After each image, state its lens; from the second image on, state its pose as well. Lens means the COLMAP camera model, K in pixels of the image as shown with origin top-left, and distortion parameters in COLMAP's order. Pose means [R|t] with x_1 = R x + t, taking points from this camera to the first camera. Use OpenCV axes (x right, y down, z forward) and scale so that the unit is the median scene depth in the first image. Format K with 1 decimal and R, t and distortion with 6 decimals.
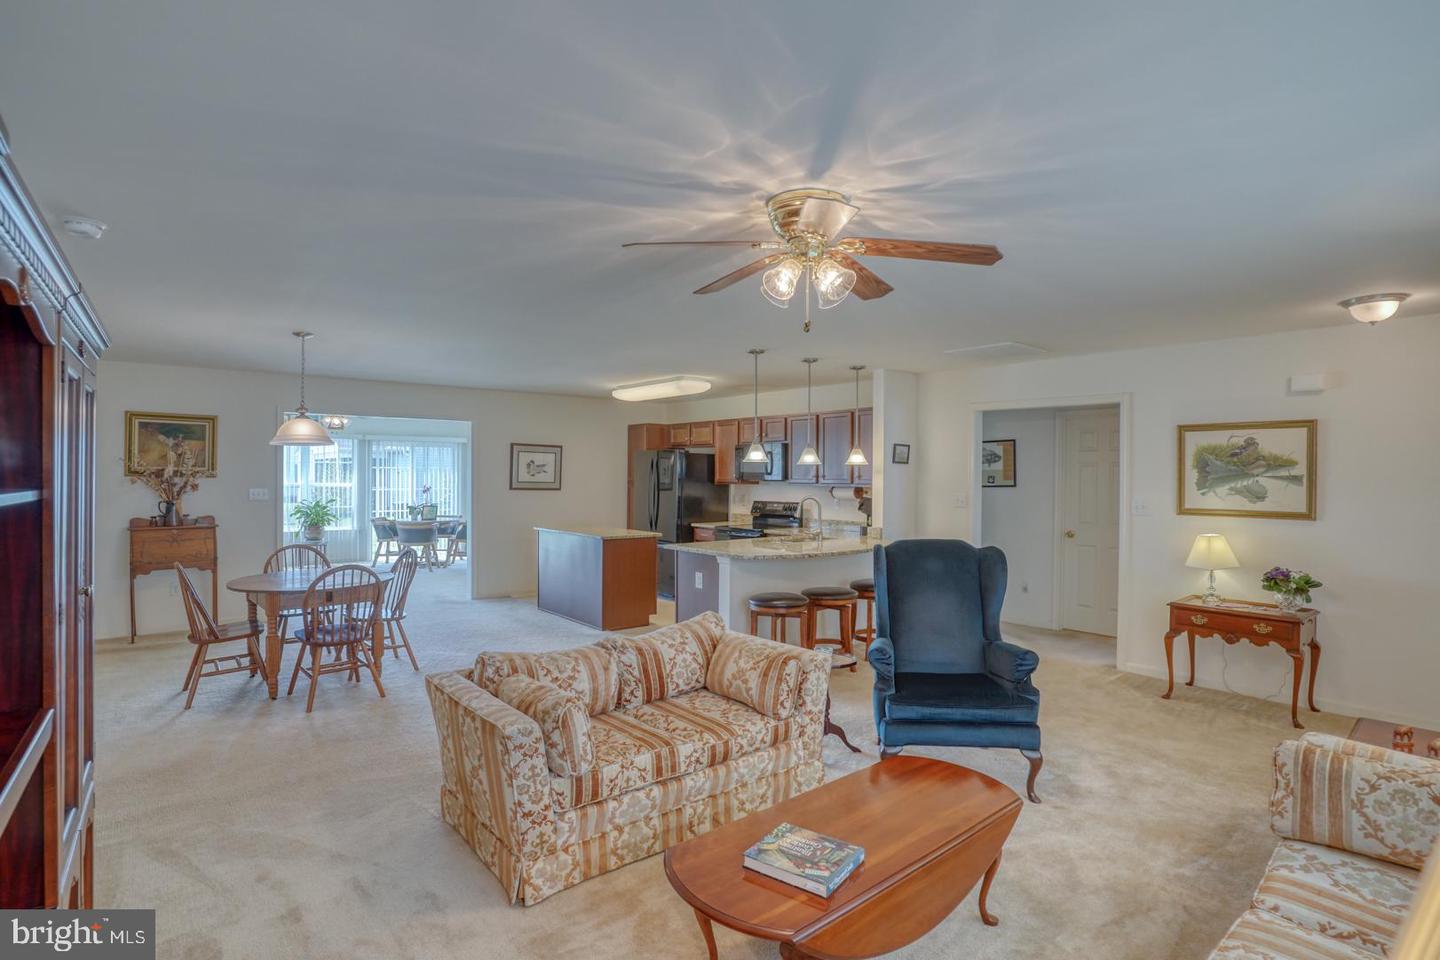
lens RADIAL K [[719.1, 0, 724.8], [0, 719.1, 477.6], [0, 0, 1]] dist [-0.064458, 0.023691]
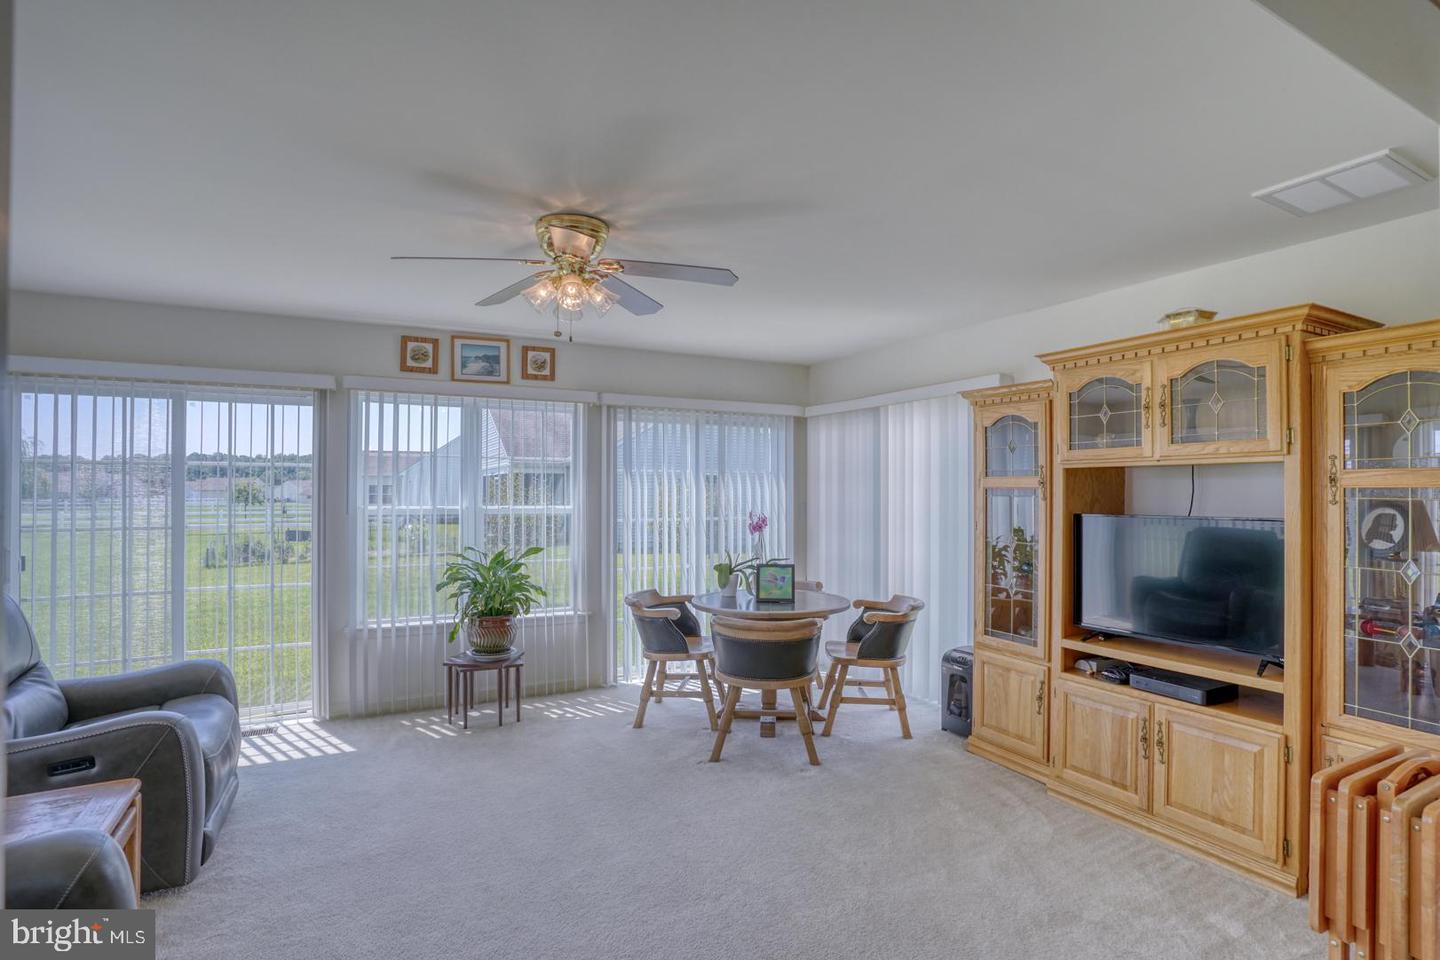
lens RADIAL K [[719.1, 0, 713.5], [0, 719.1, 485.7], [0, 0, 1]] dist [-0.064458, 0.023691]
pose [[0.978060, -0.004562, -0.208272, -0.490491], [0.000880, 0.999842, -0.017770, 0.004805], [0.208320, 0.017197, 0.977910, 0.823589]]
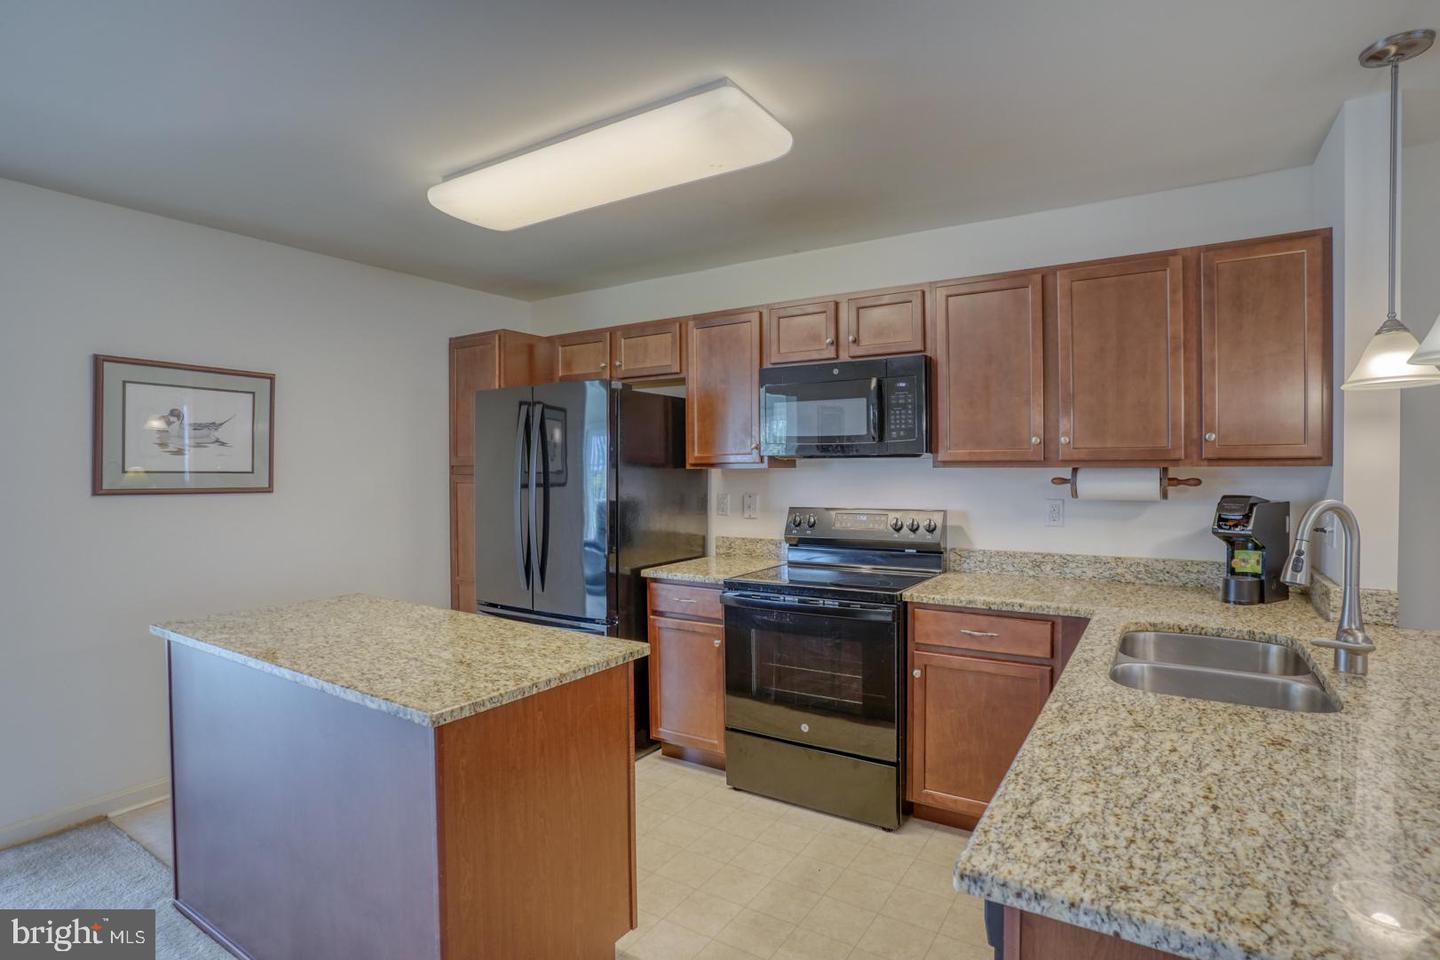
lens RADIAL K [[719.1, 0, 751.2], [0, 719.1, 478.0], [0, 0, 1]] dist [-0.064458, 0.023691]
pose [[0.946731, -0.018980, 0.321467, -0.117200], [0.014901, 0.999774, 0.015145, 0.008592], [-0.321682, -0.009548, 0.946800, 0.614800]]
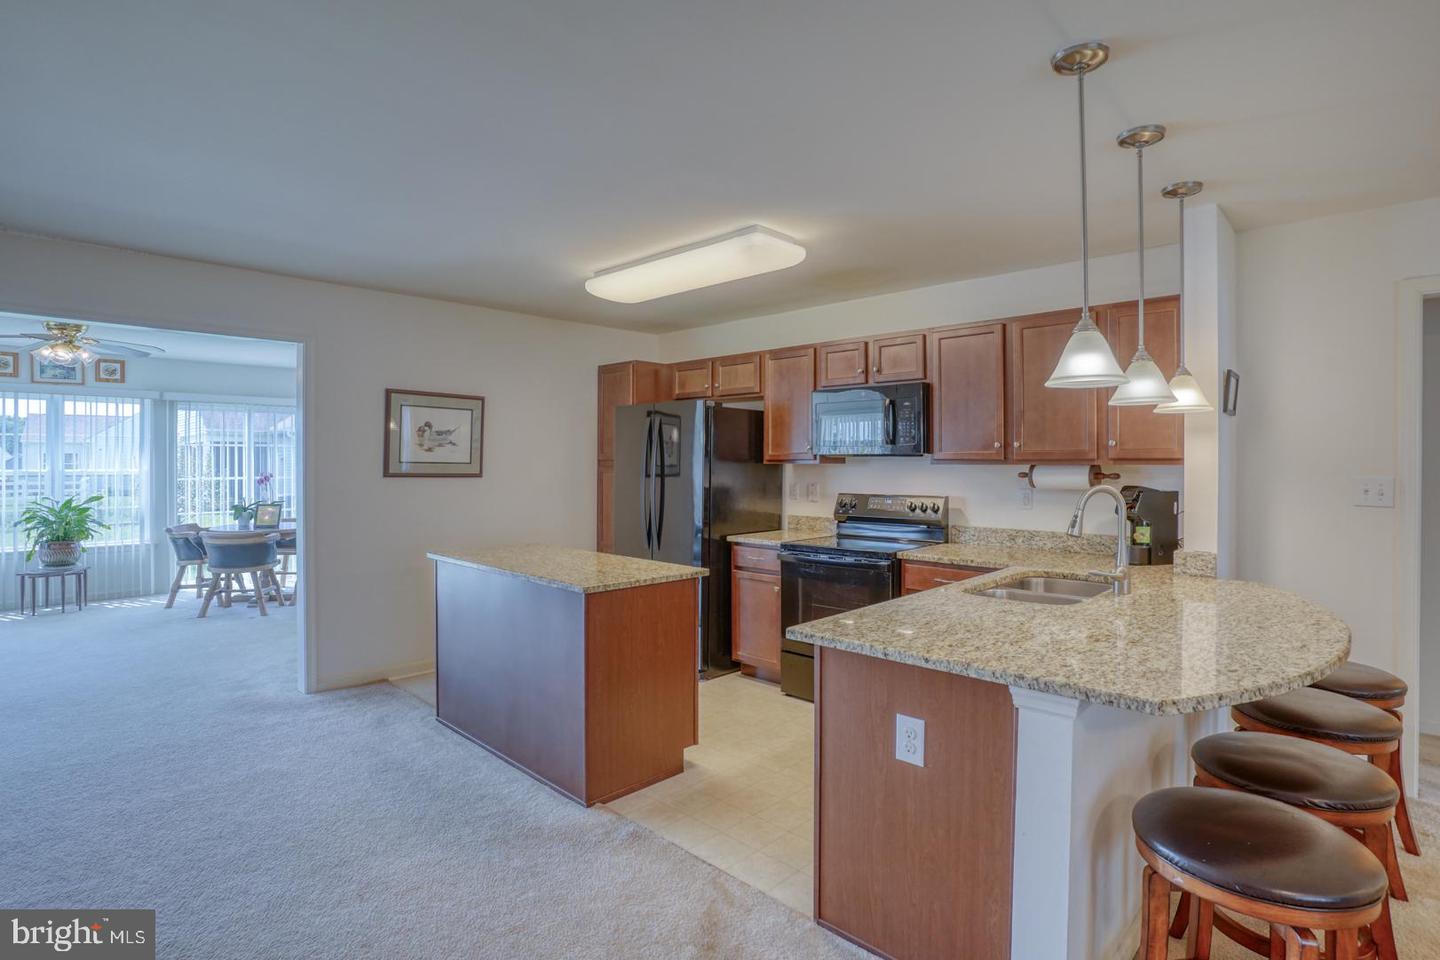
lens RADIAL K [[719.1, 0, 736.9], [0, 719.1, 458.6], [0, 0, 1]] dist [-0.064458, 0.023691]
pose [[0.993301, -0.005885, 0.115408, -0.103781], [0.006770, 0.999951, -0.007272, 0.009096], [-0.115360, 0.008004, 0.993292, 0.460119]]
